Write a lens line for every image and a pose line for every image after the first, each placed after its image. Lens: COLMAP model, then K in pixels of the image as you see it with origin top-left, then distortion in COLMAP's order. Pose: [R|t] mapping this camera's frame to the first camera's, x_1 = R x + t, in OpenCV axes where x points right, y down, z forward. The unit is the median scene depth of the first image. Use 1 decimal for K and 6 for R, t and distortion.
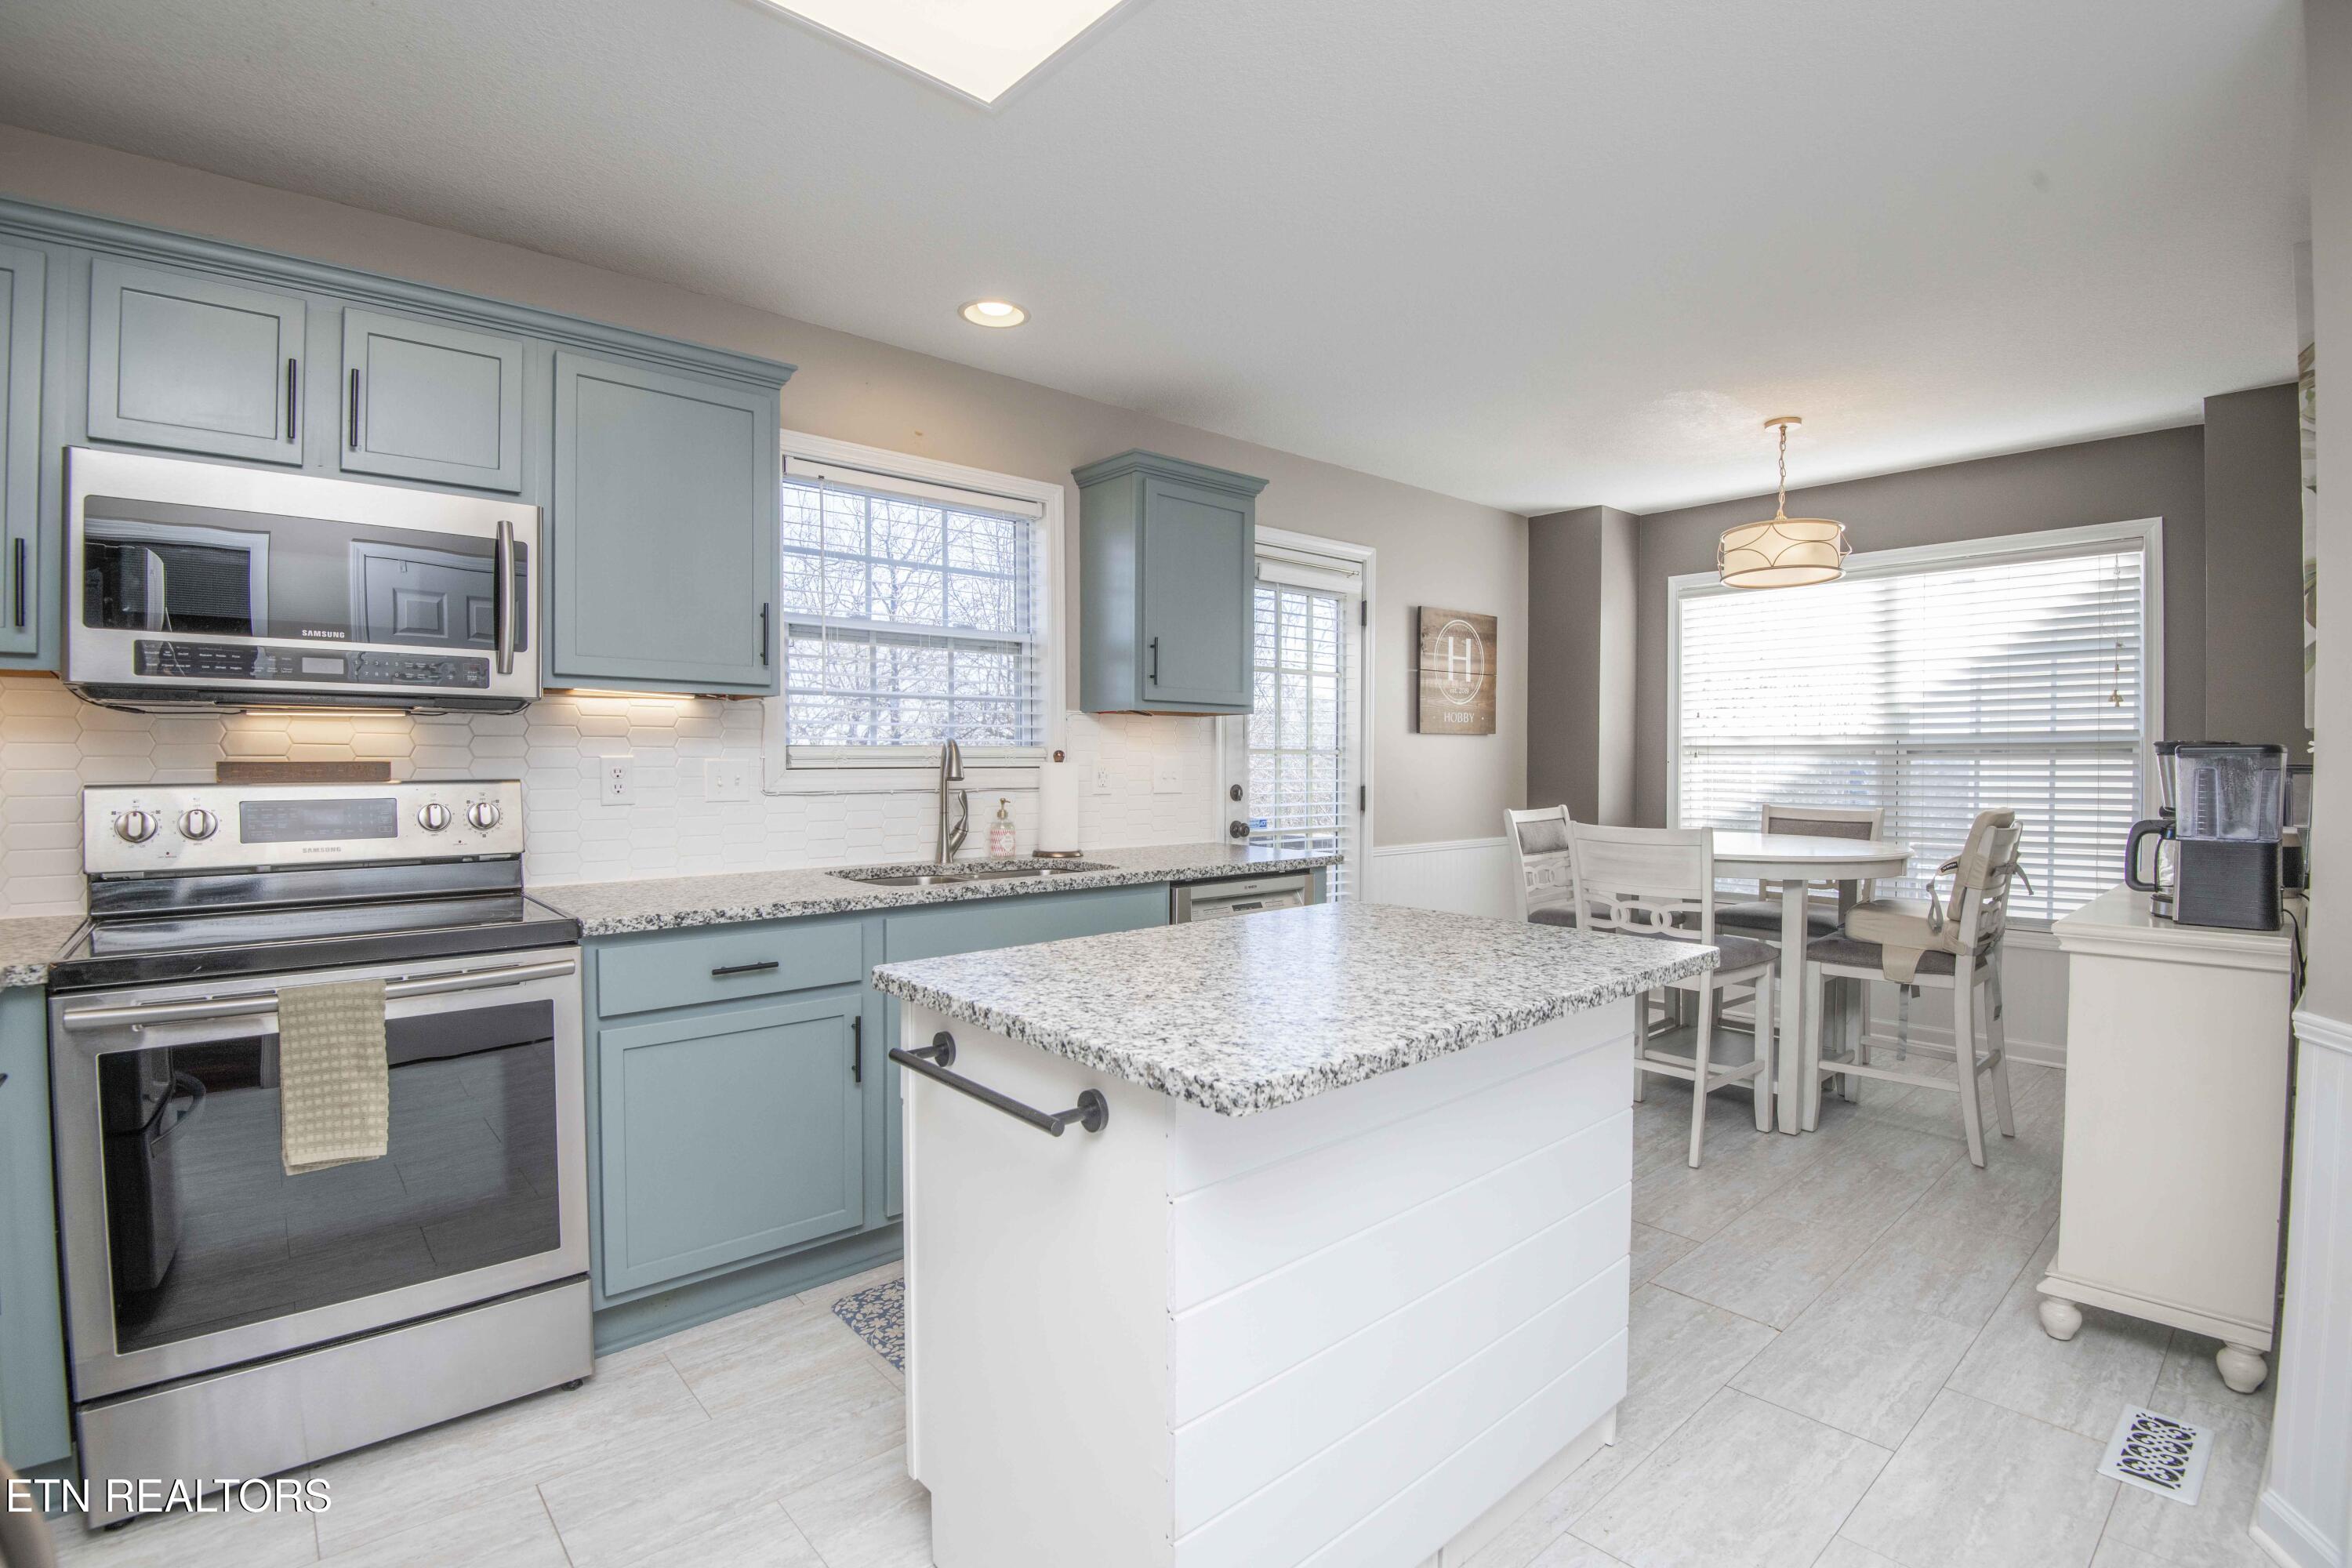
lens RADIAL K [[1083.2, 0, 1191.0], [0, 1083.2, 779.8], [0, 0, 1]] dist [-0.003661, -0.026174]
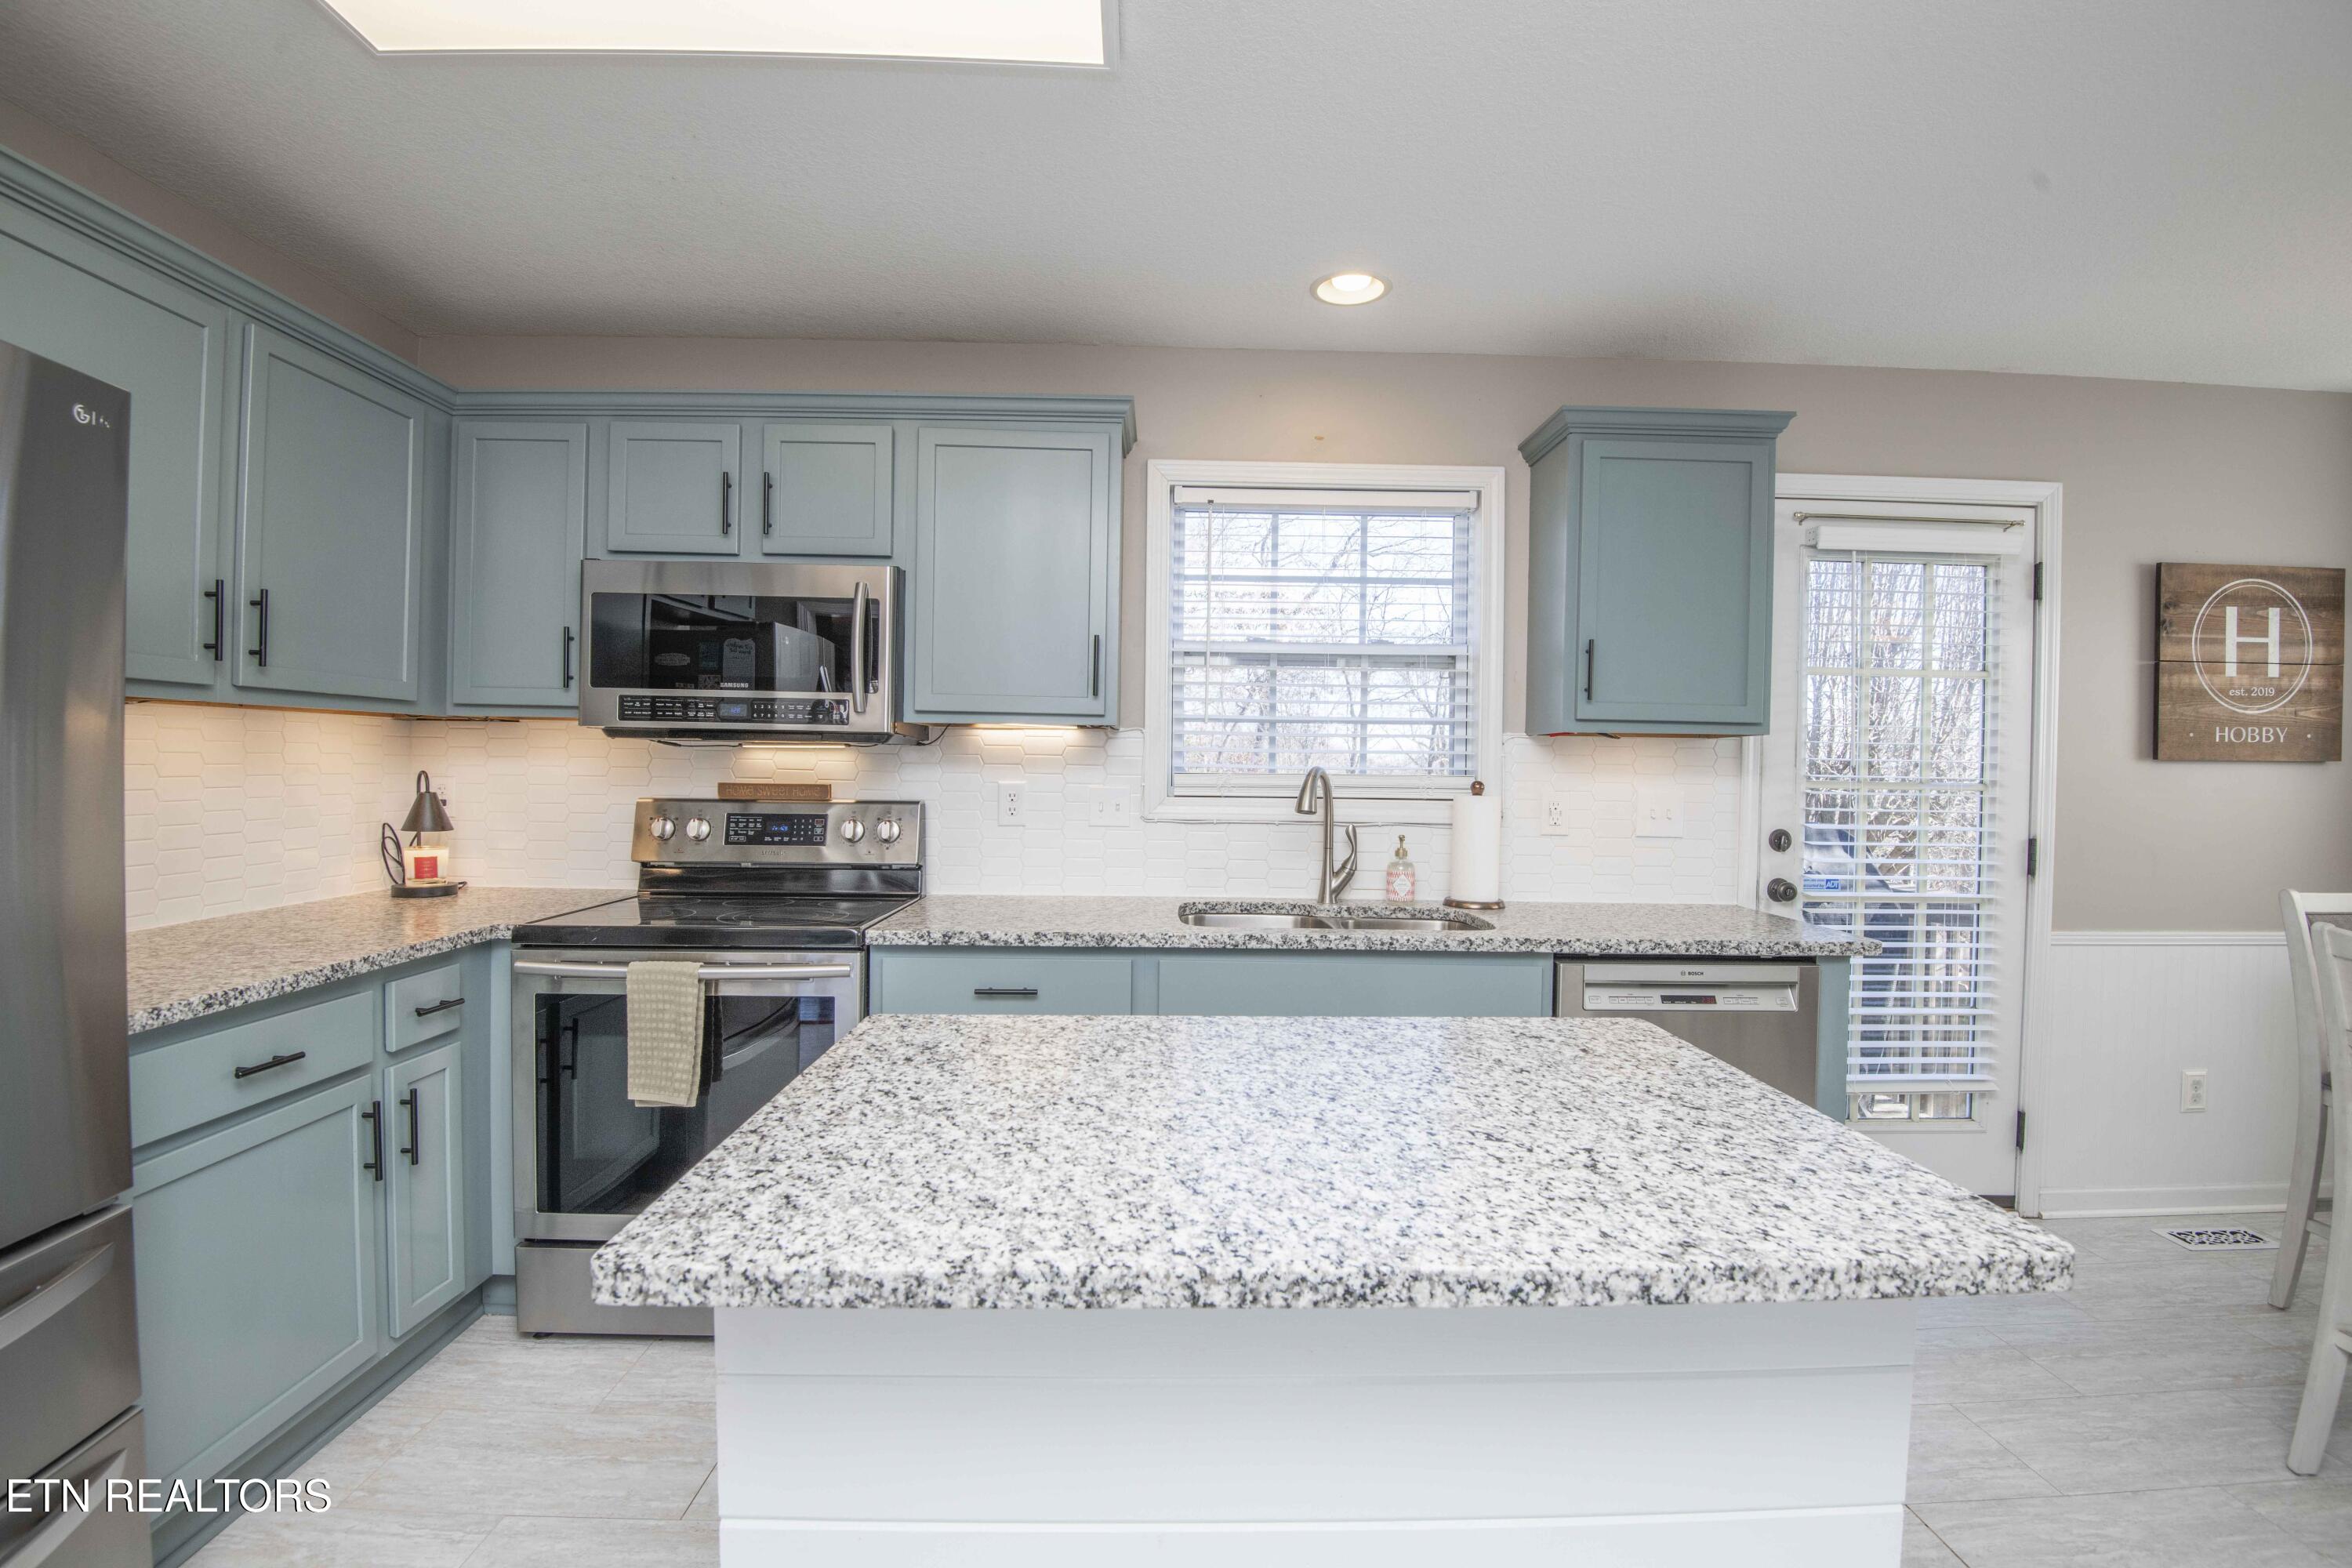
lens RADIAL K [[1083.2, 0, 1191.0], [0, 1083.2, 779.8], [0, 0, 1]] dist [-0.003661, -0.026174]
pose [[0.762464, 0.015585, -0.646843, 0.268893], [-0.026237, 0.999632, -0.006843, -0.017576], [0.646498, 0.022189, 0.762593, 0.225181]]
